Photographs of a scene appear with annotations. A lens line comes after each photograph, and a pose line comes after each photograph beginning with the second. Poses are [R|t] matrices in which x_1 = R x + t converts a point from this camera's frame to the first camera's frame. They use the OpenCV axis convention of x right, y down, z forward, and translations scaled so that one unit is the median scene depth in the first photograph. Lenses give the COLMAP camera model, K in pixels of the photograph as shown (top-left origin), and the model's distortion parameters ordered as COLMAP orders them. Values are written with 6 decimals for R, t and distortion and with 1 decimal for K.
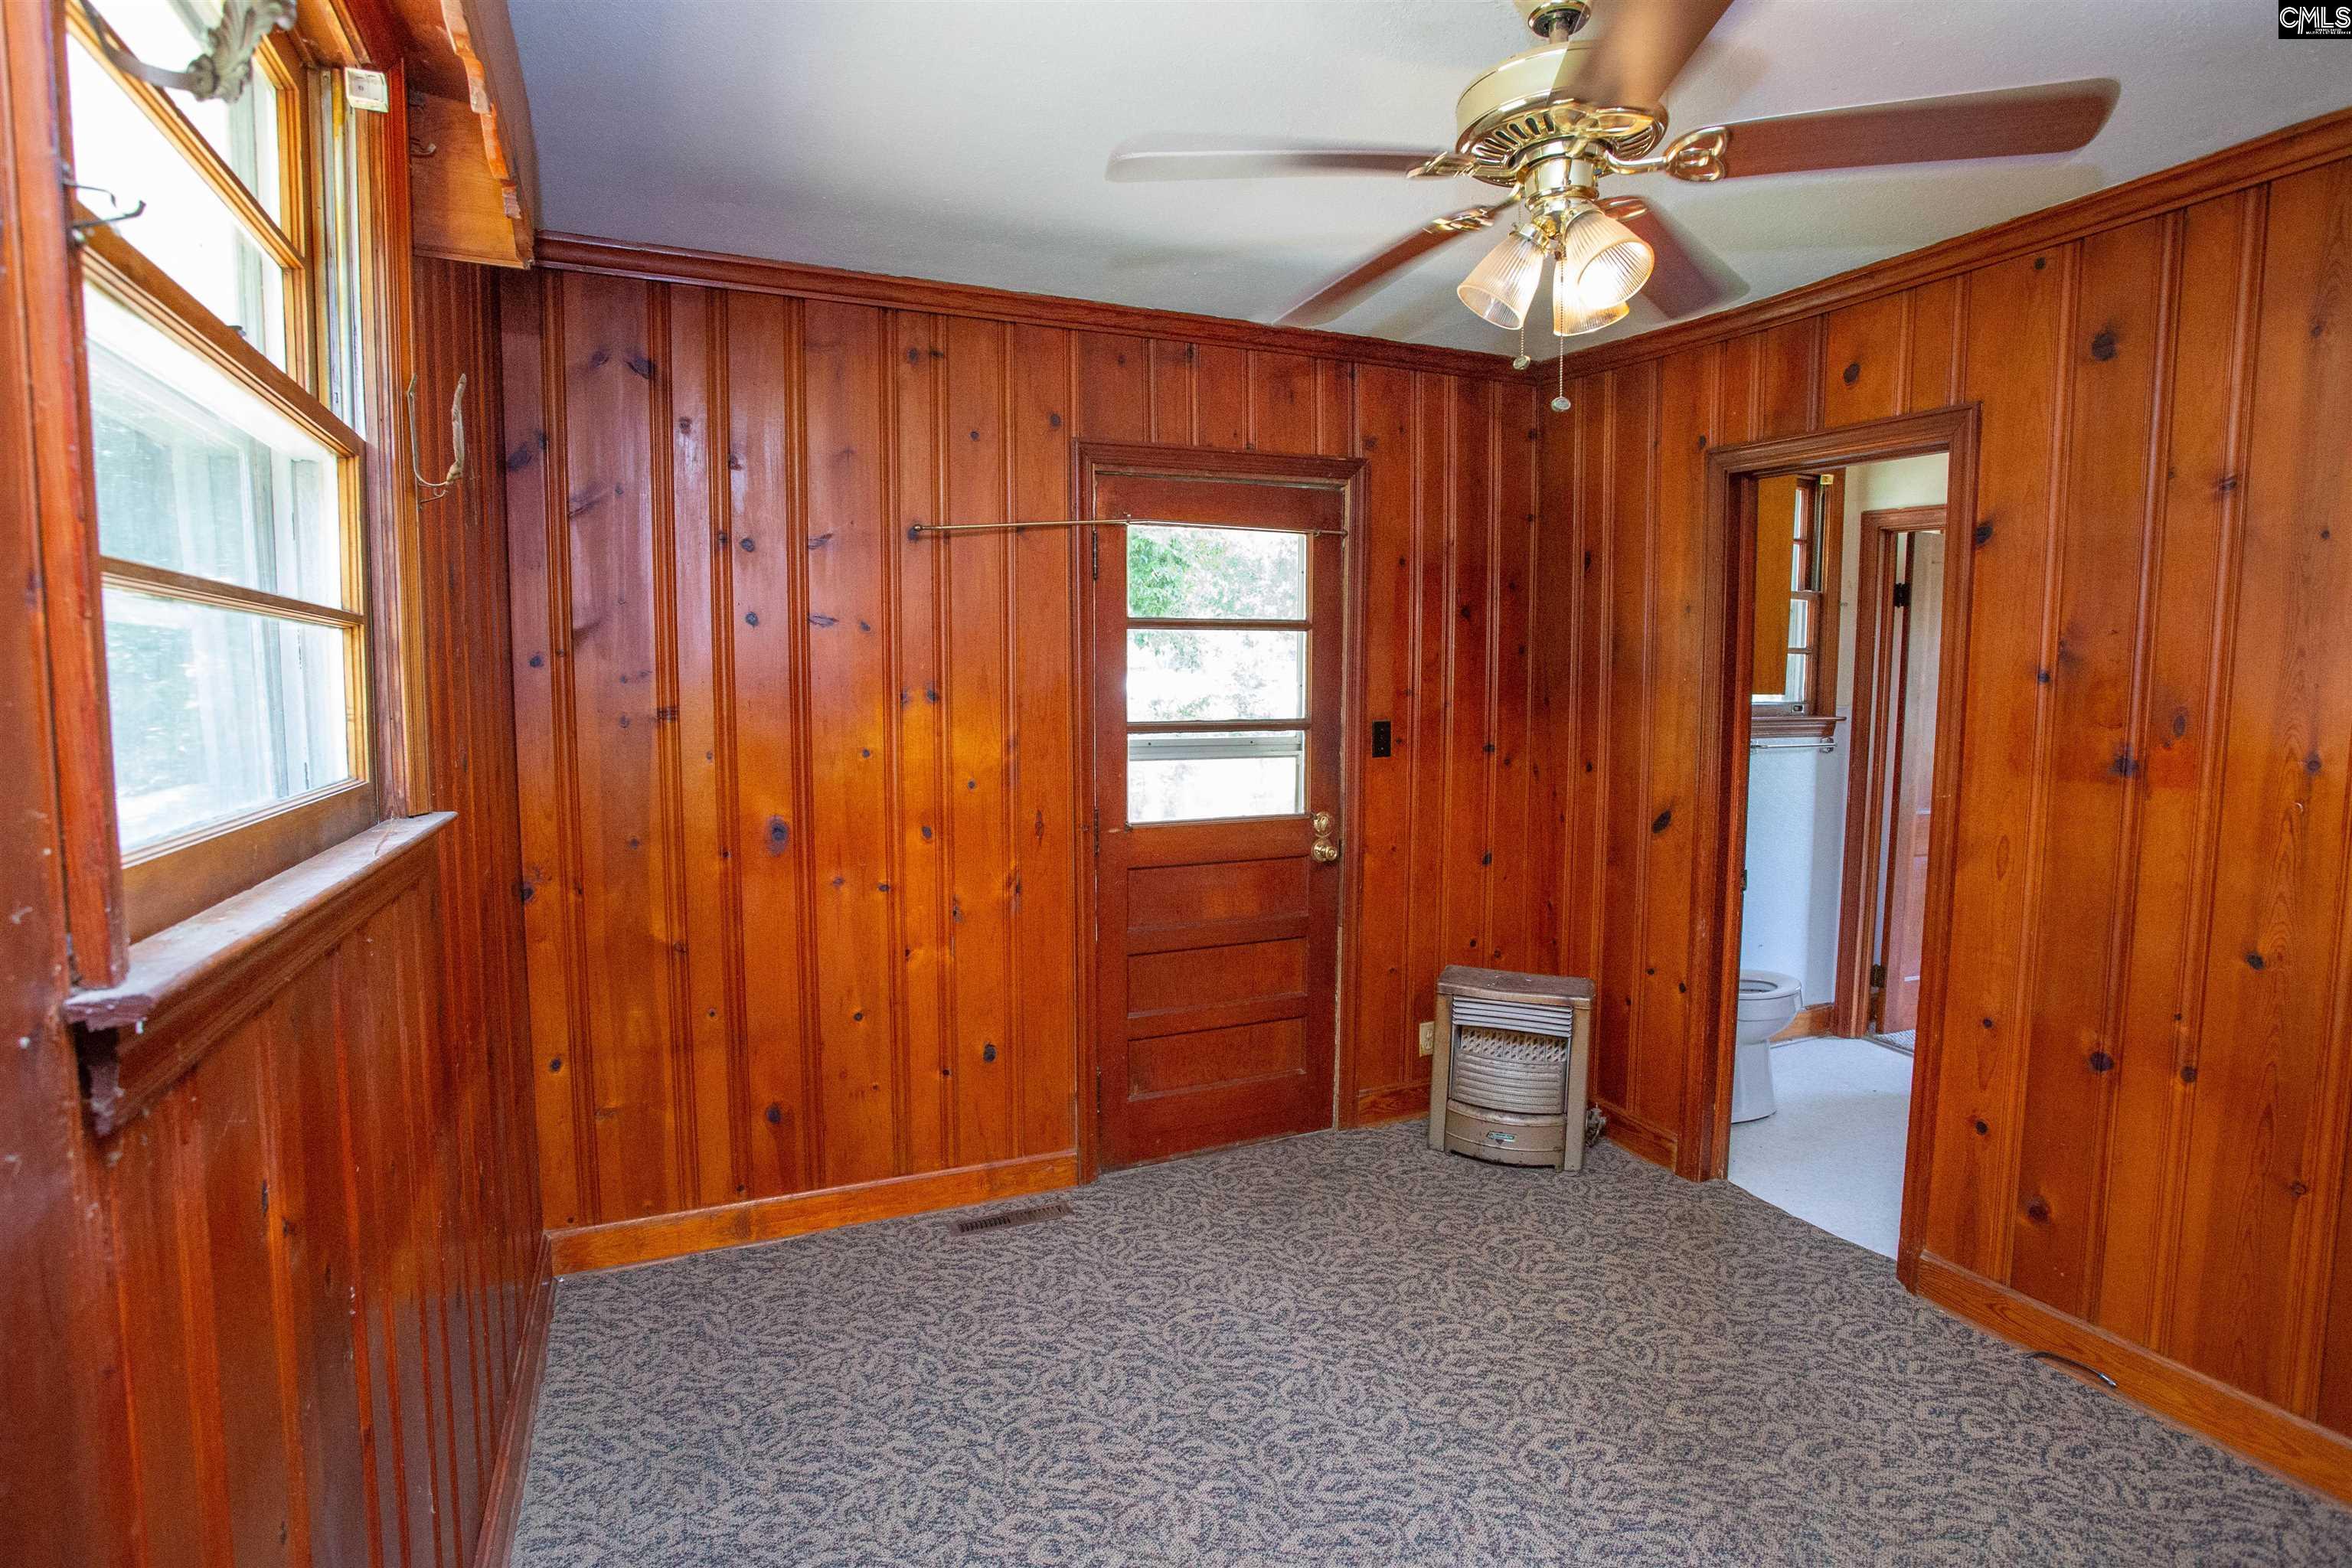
lens RADIAL K [[1132.0, 0, 1259.8], [0, 1132.0, 788.3], [0, 0, 1]] dist [-0.082954, -0.000166]
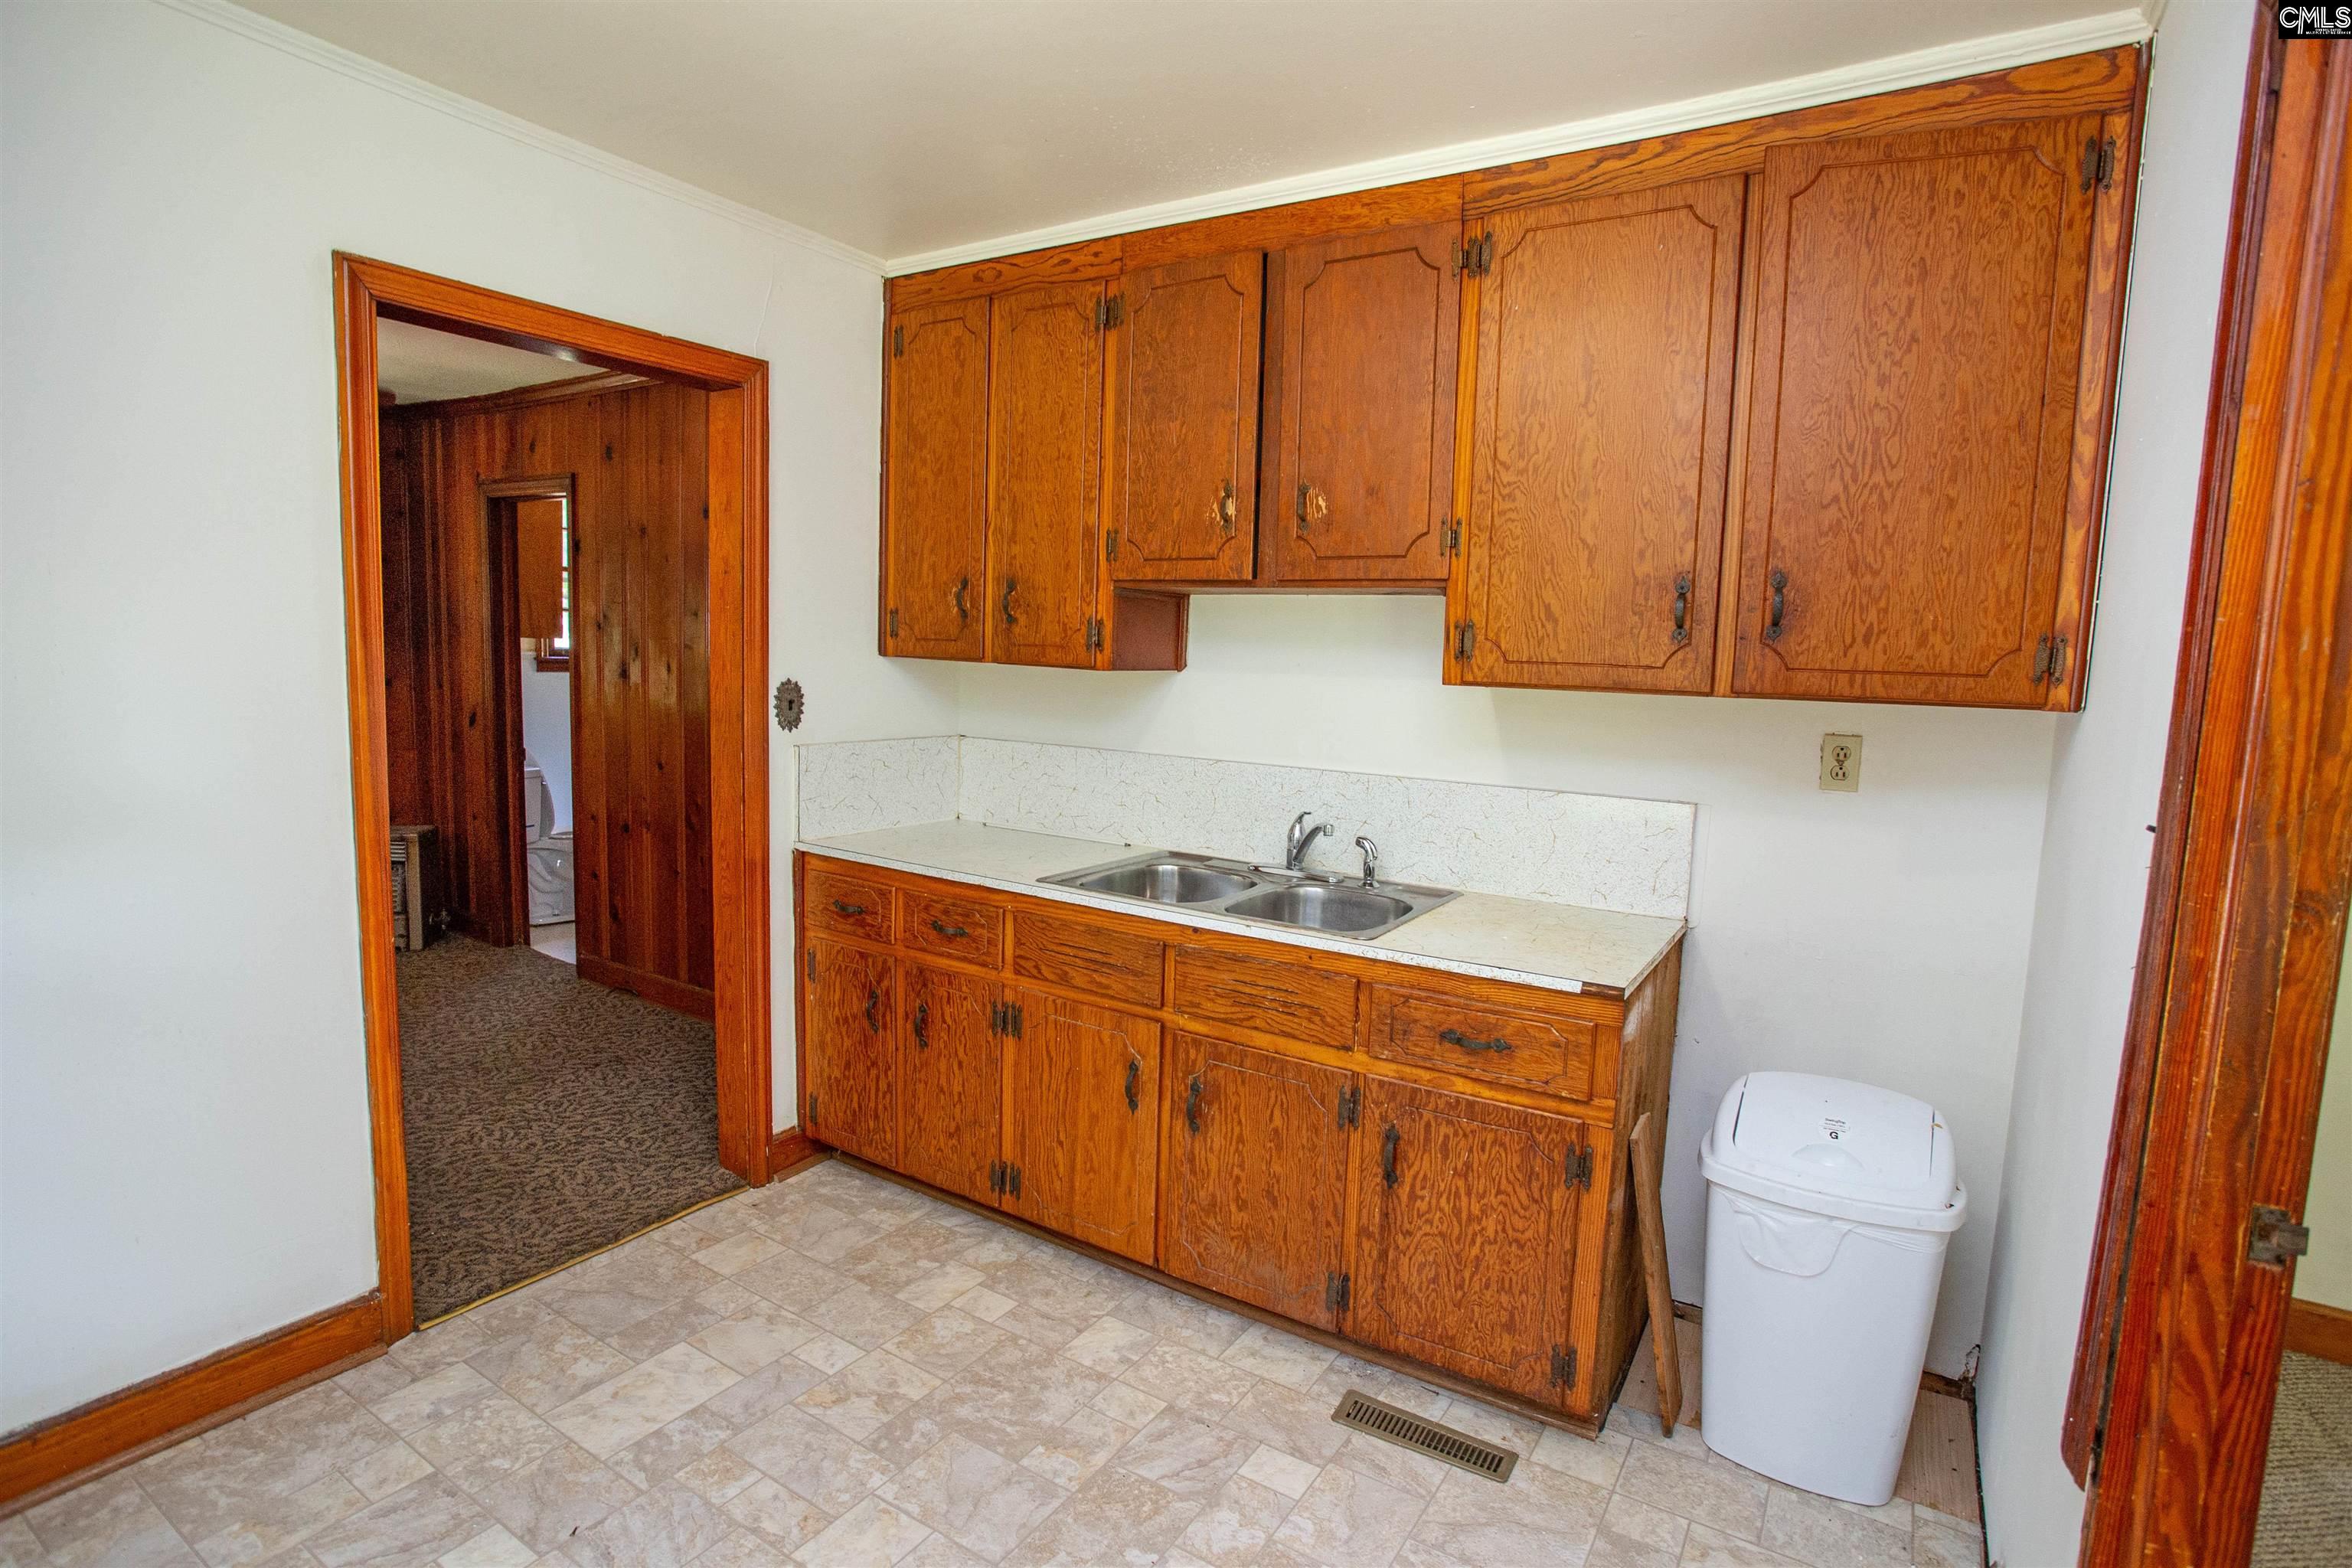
lens RADIAL K [[1133.2, 0, 1209.5], [0, 1133.2, 784.9], [0, 0, 1]] dist [-0.041211, 0.000087]
pose [[0.849296, -0.034904, 0.526761, 0.411120], [0.017444, 0.999123, 0.038078, 0.080089], [-0.527628, -0.023151, 0.849160, -0.841543]]
